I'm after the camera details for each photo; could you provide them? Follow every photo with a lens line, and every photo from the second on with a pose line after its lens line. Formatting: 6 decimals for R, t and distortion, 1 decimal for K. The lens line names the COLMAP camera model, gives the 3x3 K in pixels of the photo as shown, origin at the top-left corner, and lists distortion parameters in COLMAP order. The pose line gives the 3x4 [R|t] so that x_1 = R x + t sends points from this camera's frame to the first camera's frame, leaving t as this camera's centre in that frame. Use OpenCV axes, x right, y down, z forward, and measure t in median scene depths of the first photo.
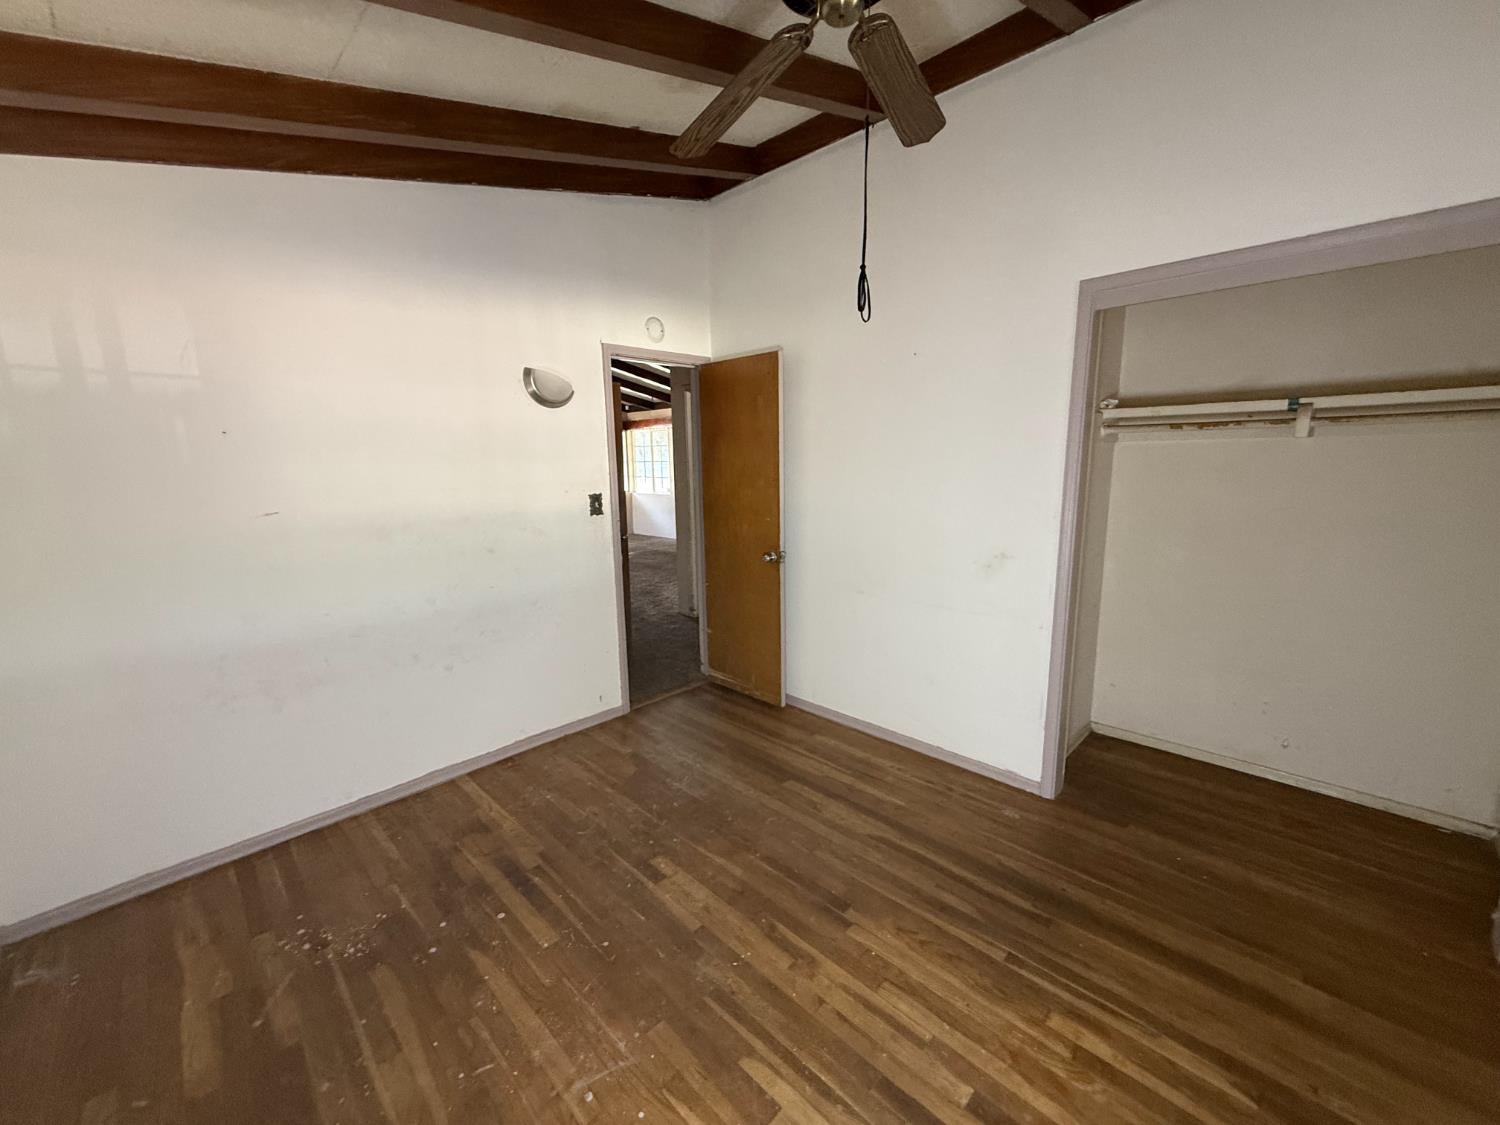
lens RADIAL K [[596.9, 0, 750.7], [0, 596.9, 563.4], [0, 0, 1]] dist [-0.002514, -0.000110]
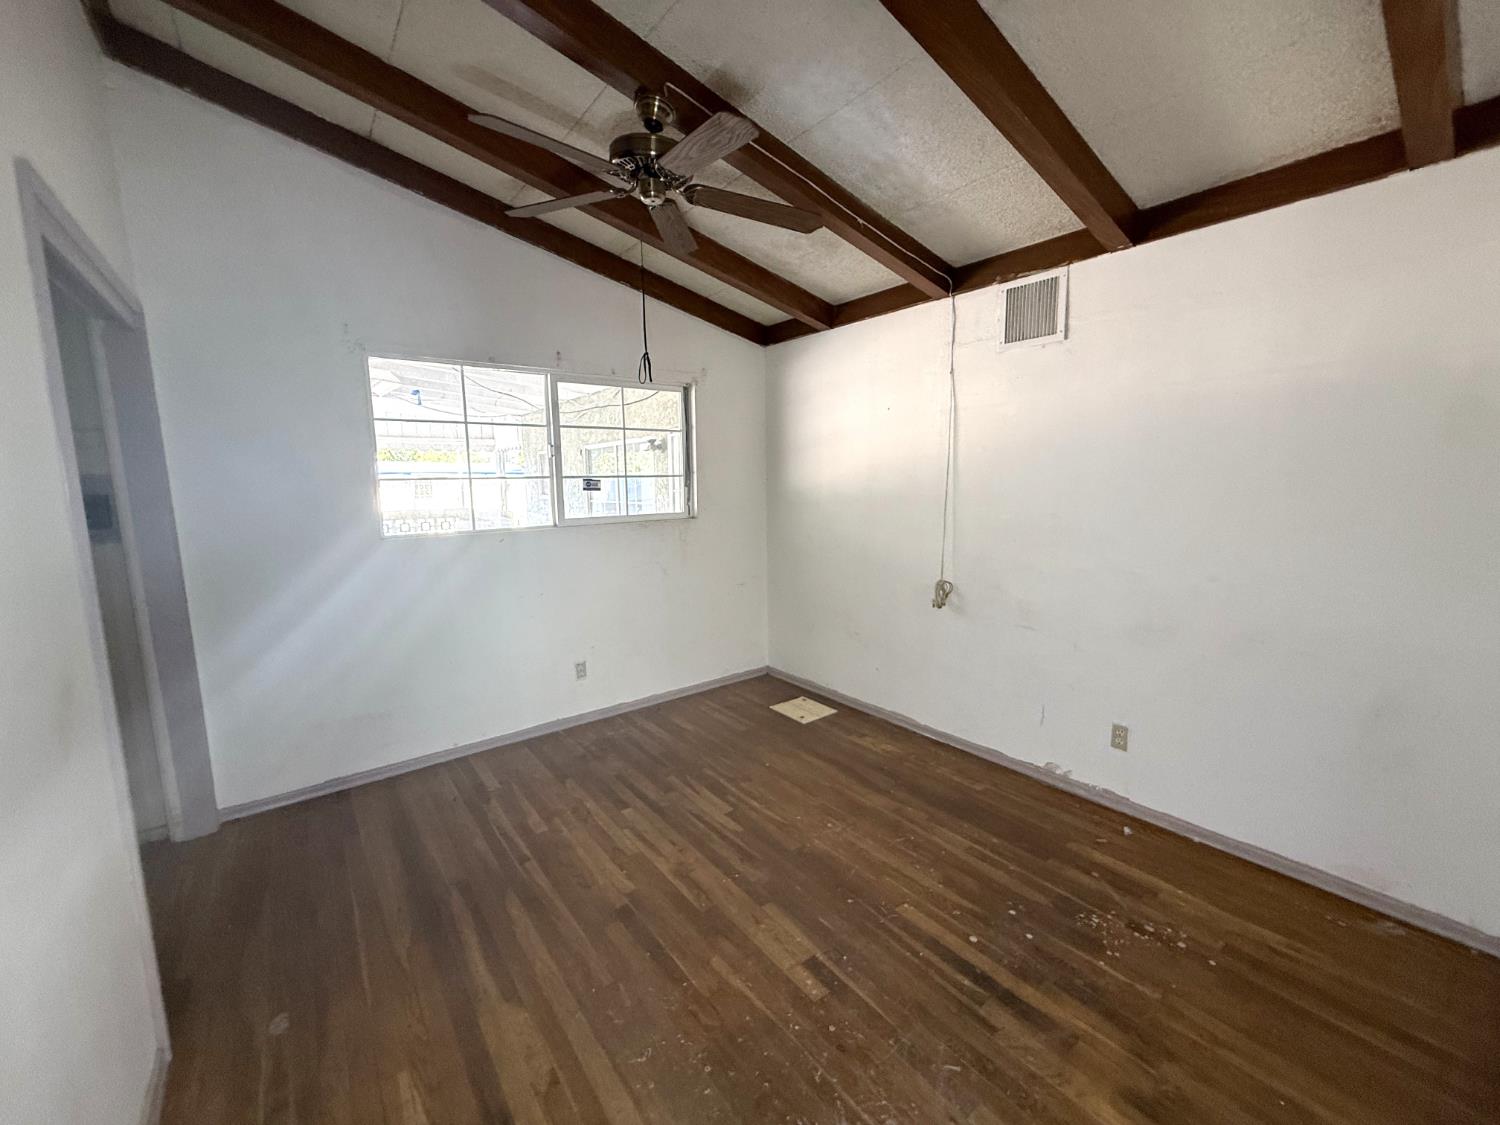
lens RADIAL K [[596.9, 0, 752.4], [0, 596.9, 563.4], [0, 0, 1]] dist [-0.002514, -0.000110]
pose [[-0.991393, 0.014887, 0.130073, -0.213067], [0.055053, 0.948812, 0.311006, -0.299777], [-0.118785, 0.315490, -0.941465, 1.828963]]
